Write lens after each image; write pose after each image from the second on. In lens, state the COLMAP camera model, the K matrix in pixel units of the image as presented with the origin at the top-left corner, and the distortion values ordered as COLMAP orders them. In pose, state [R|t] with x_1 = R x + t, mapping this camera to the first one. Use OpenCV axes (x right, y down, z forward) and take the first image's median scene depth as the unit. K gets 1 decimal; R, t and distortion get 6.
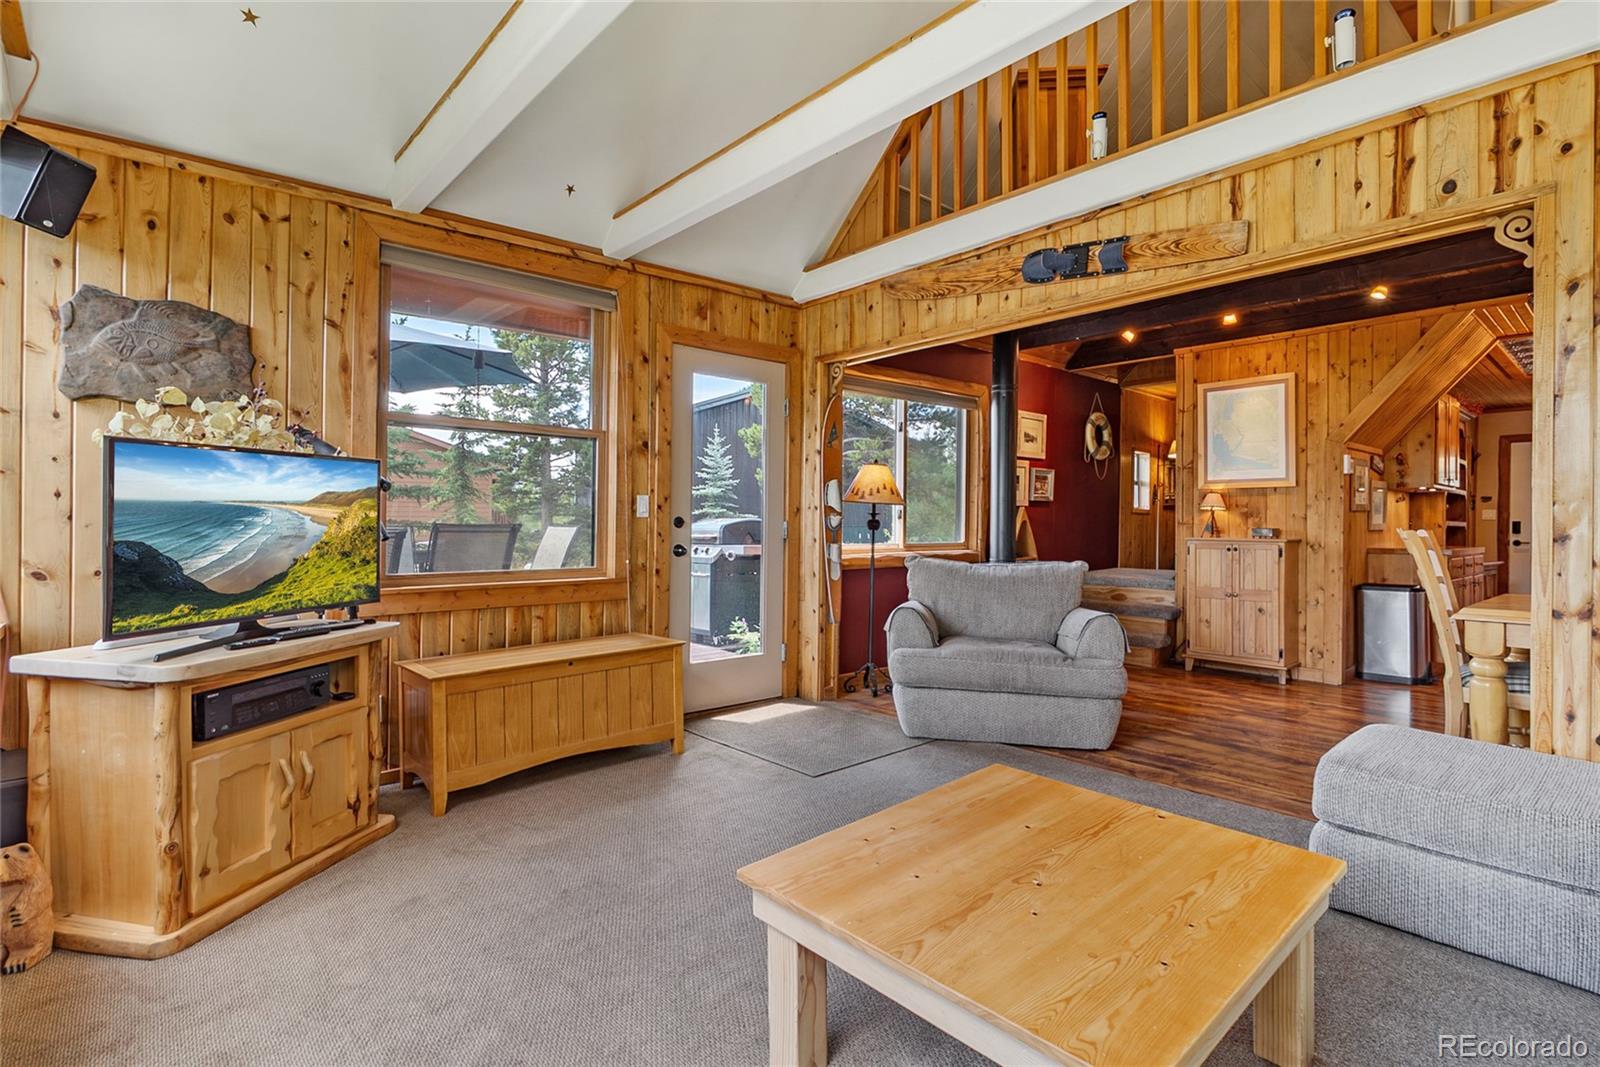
lens RADIAL K [[765.6, 0, 786.3], [0, 765.6, 516.8], [0, 0, 1]] dist [-0.016261, 0.000153]
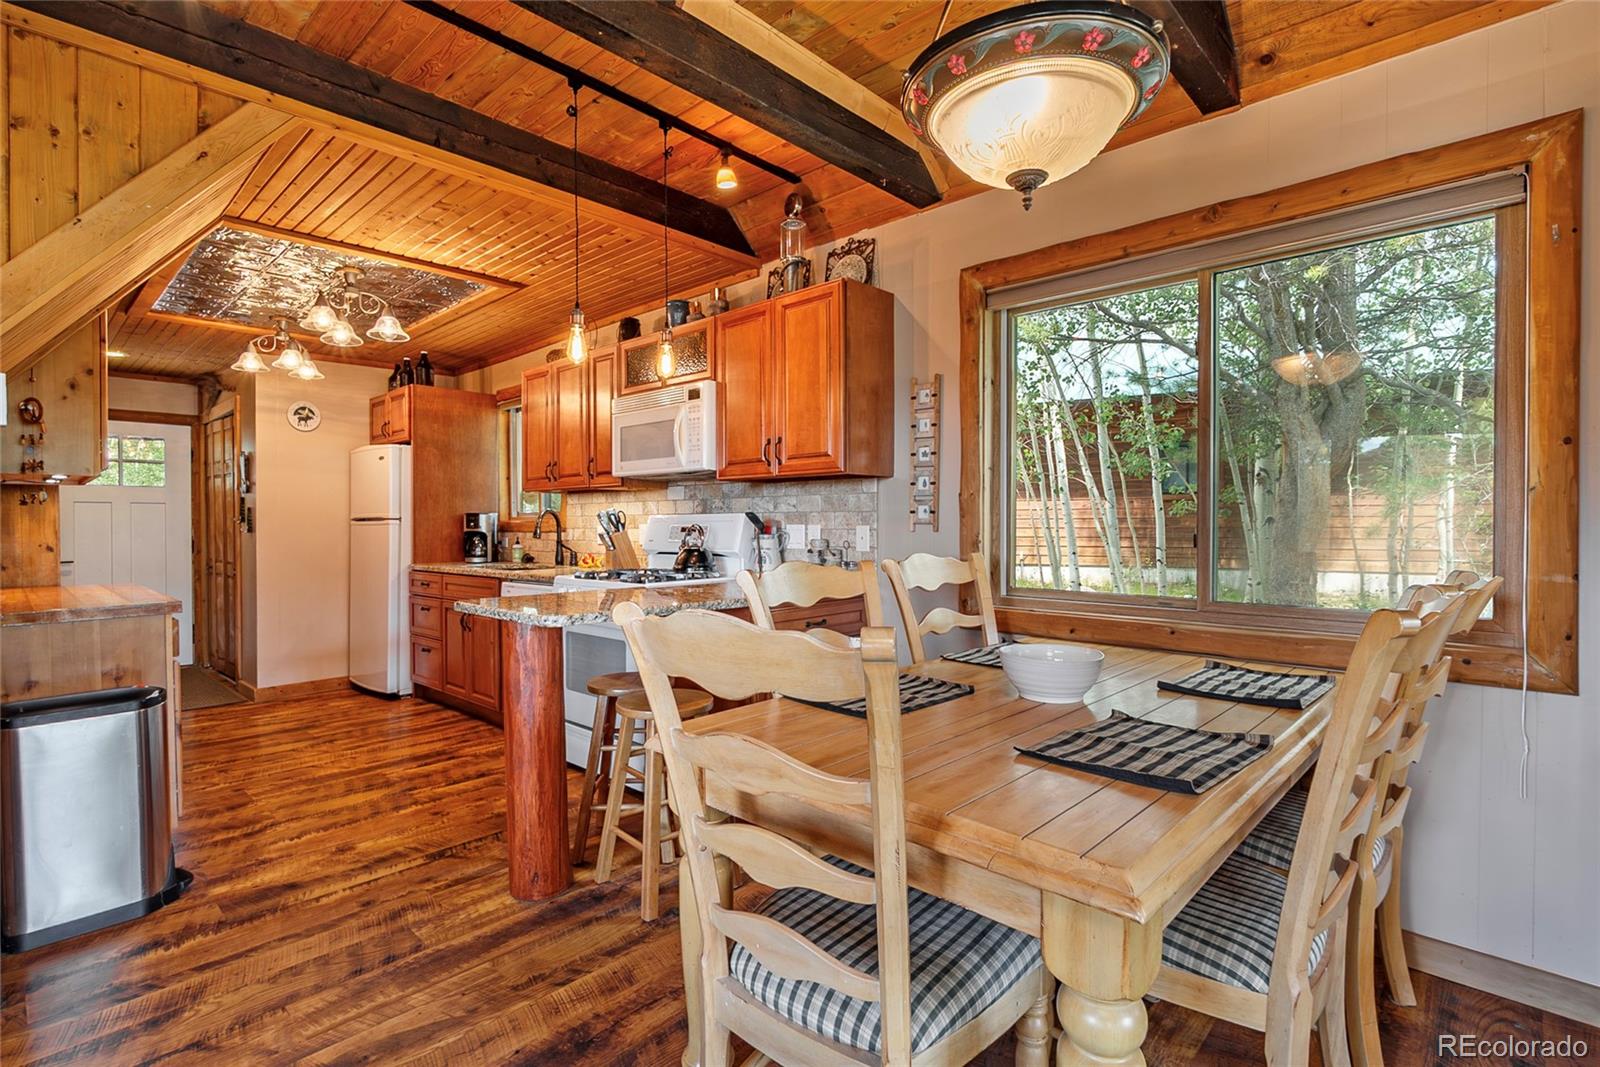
lens RADIAL K [[778.6, 0, 794.5], [0, 778.6, 536.5], [0, 0, 1]] dist [-0.013369, 0.001332]
pose [[-0.102828, -0.024950, 0.994386, 0.527129], [-0.003645, 0.999688, 0.024706, -0.023925], [-0.994692, -0.001084, -0.102887, 1.039720]]
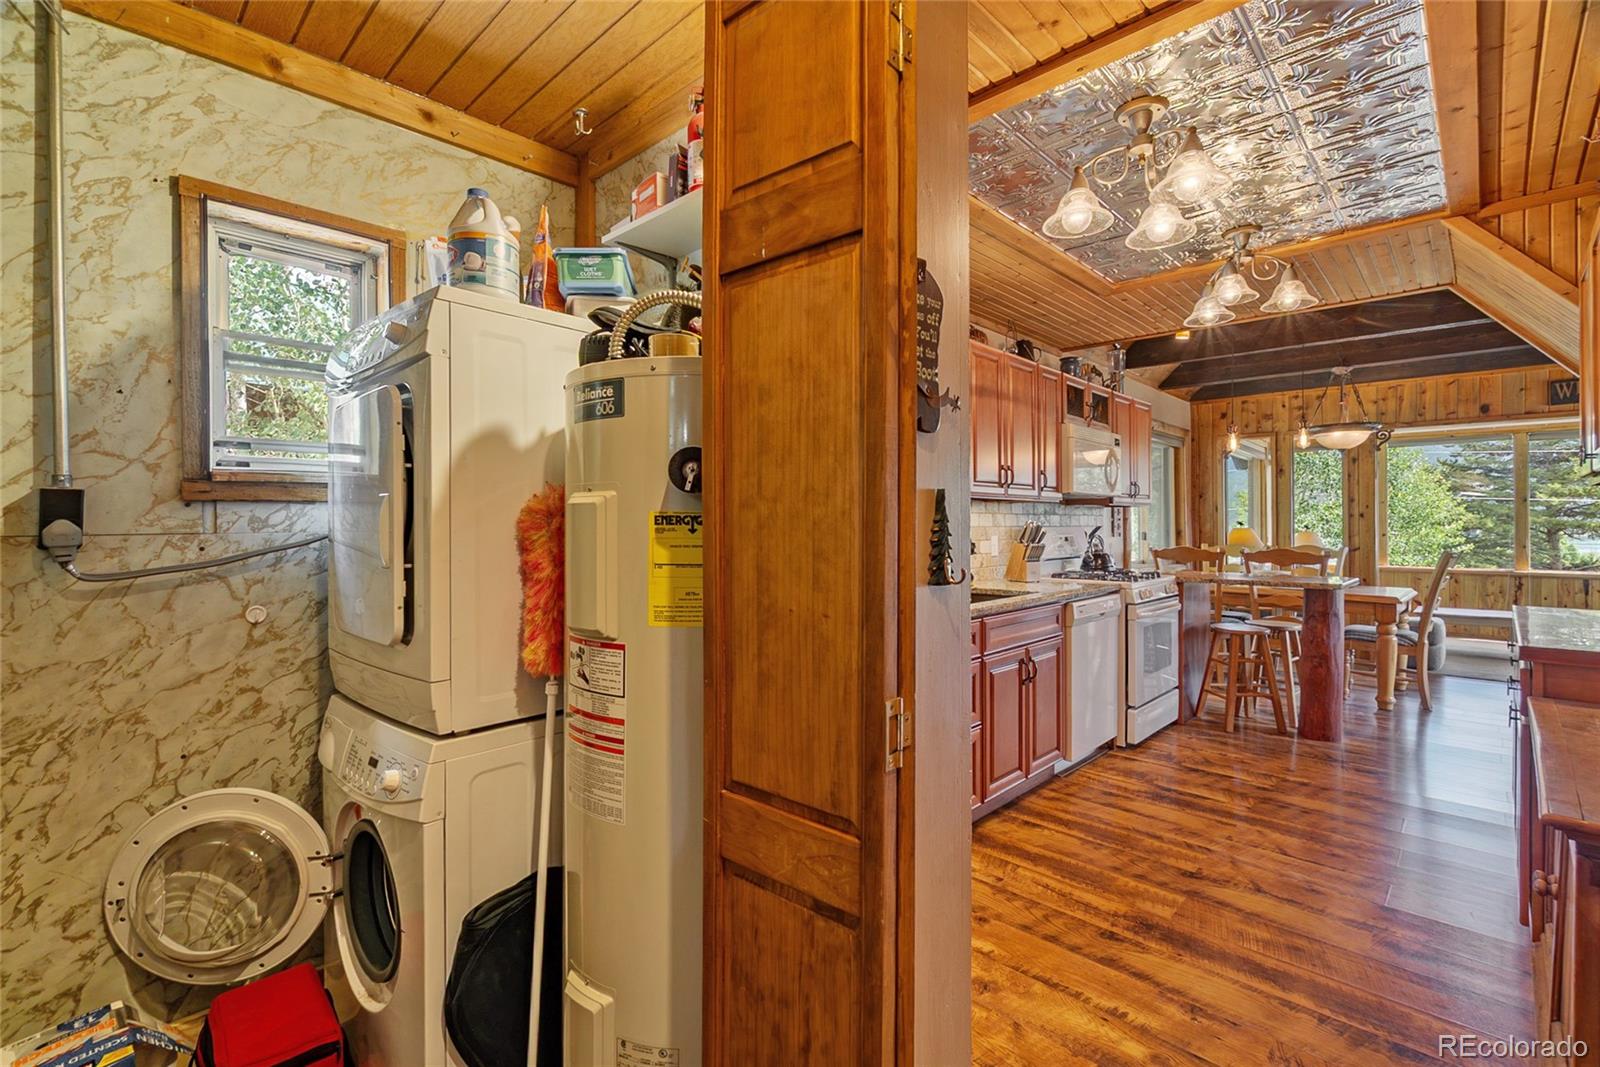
lens RADIAL K [[714.4, 0, 785.9], [0, 714.4, 529.3], [0, 0, 1]] dist [-0.006663, 0.000401]
pose [[-0.996264, -0.005160, -0.086204, 2.404202], [-0.005069, 0.999986, -0.001273, -0.018900], [0.086209, -0.000832, -0.996277, 2.416291]]
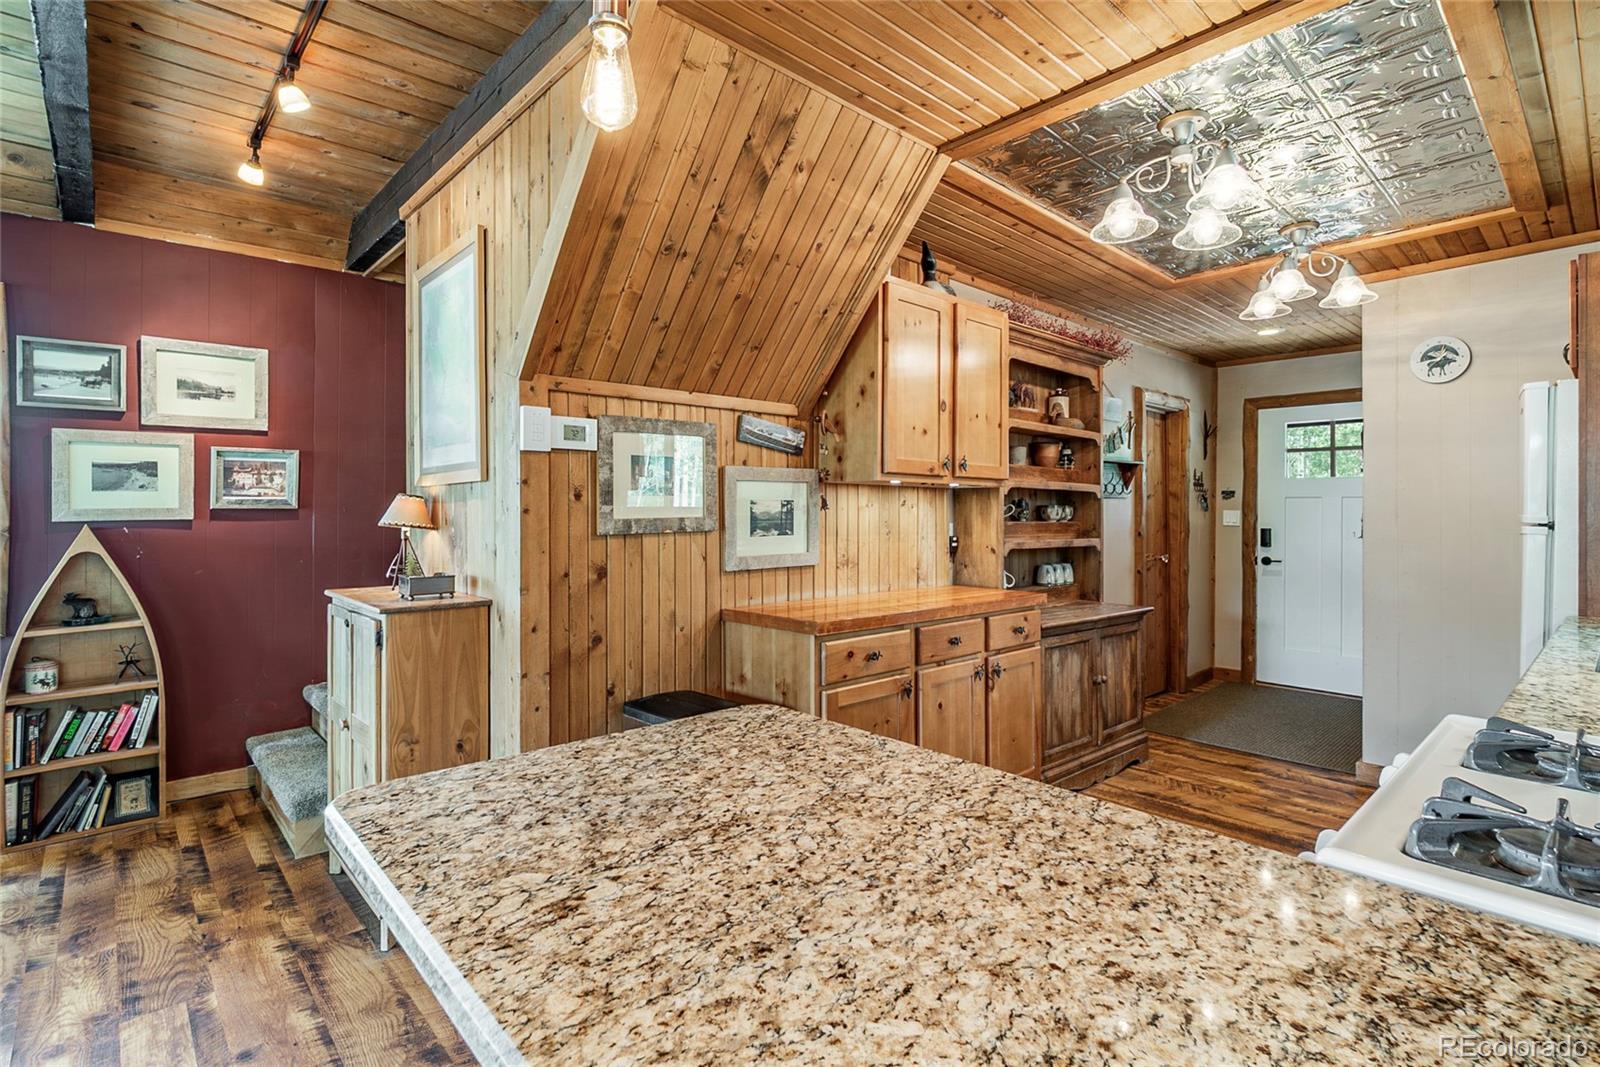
lens RADIAL K [[757.3, 0, 790.8], [0, 757.3, 502.5], [0, 0, 1]] dist [0.002429, -0.000357]
pose [[0.999534, -0.004683, 0.030154, 1.380246], [0.004792, 0.999982, -0.003538, -0.042241], [-0.030137, 0.003681, 0.999539, 0.903983]]
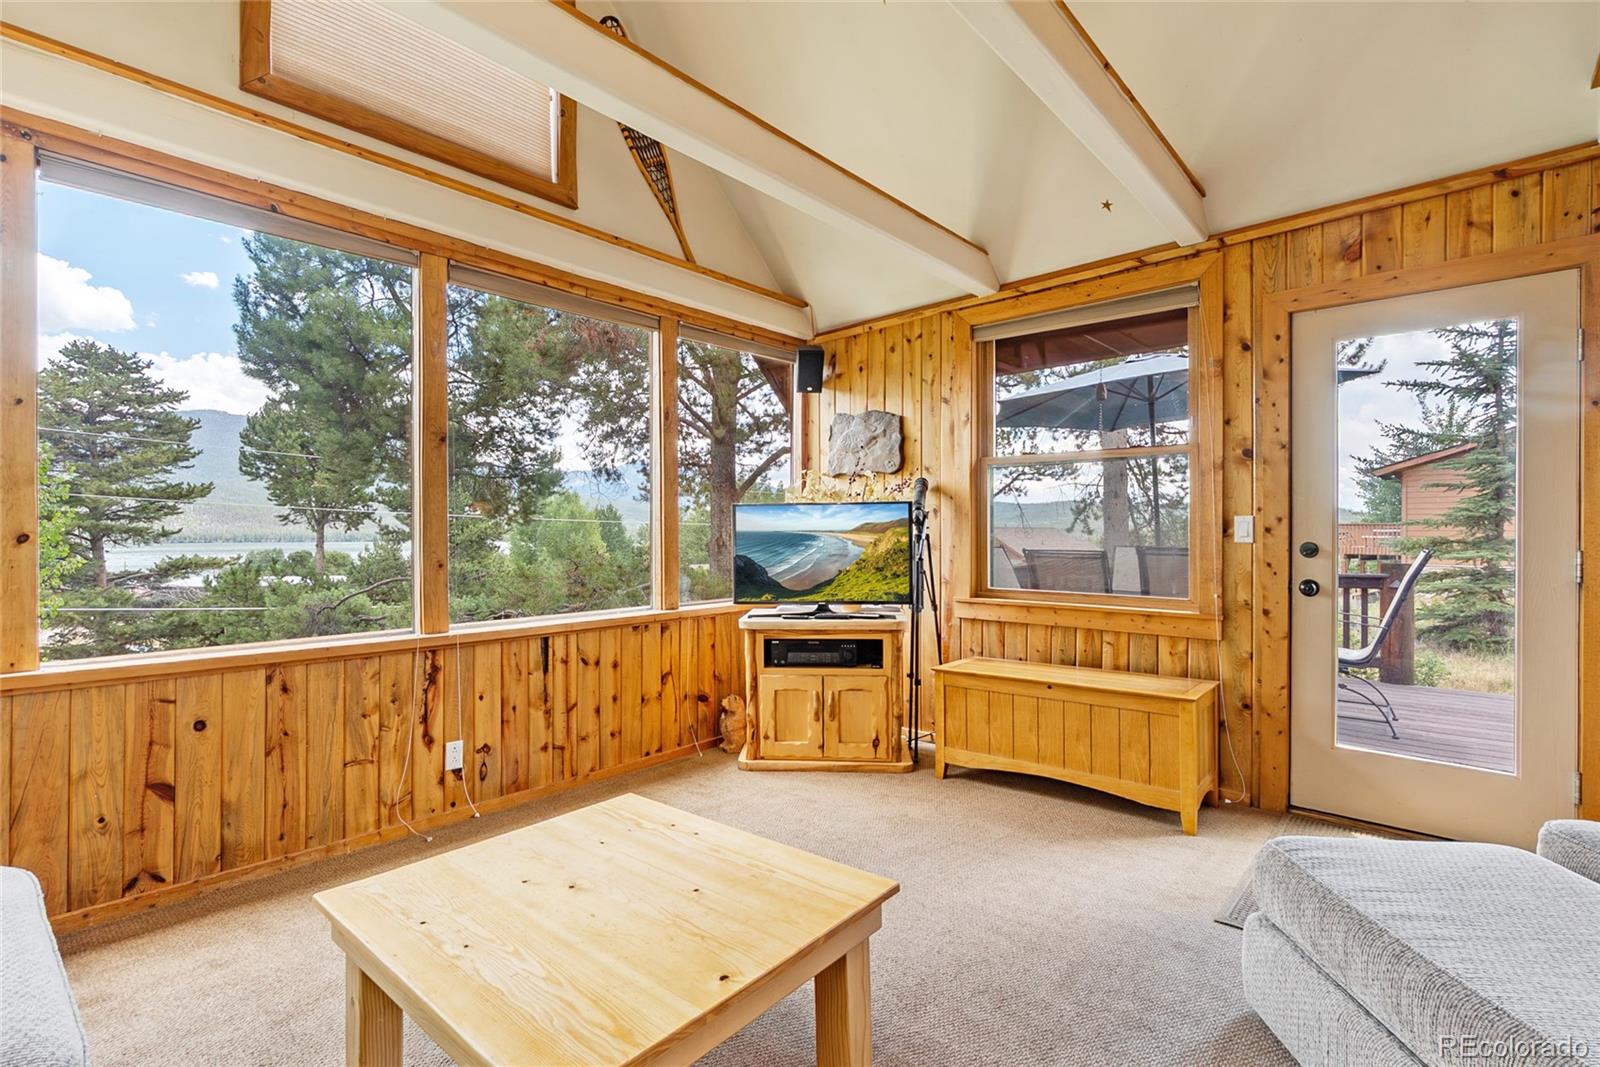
lens RADIAL K [[741.5, 0, 786.7], [0, 741.5, 528.0], [0, 0, 1]] dist [-0.004682, -0.000378]
pose [[0.128575, -0.011977, -0.991627, 0.650744], [0.006551, 0.999916, -0.011228, -0.011753], [0.991678, -0.005052, 0.128643, 0.518283]]
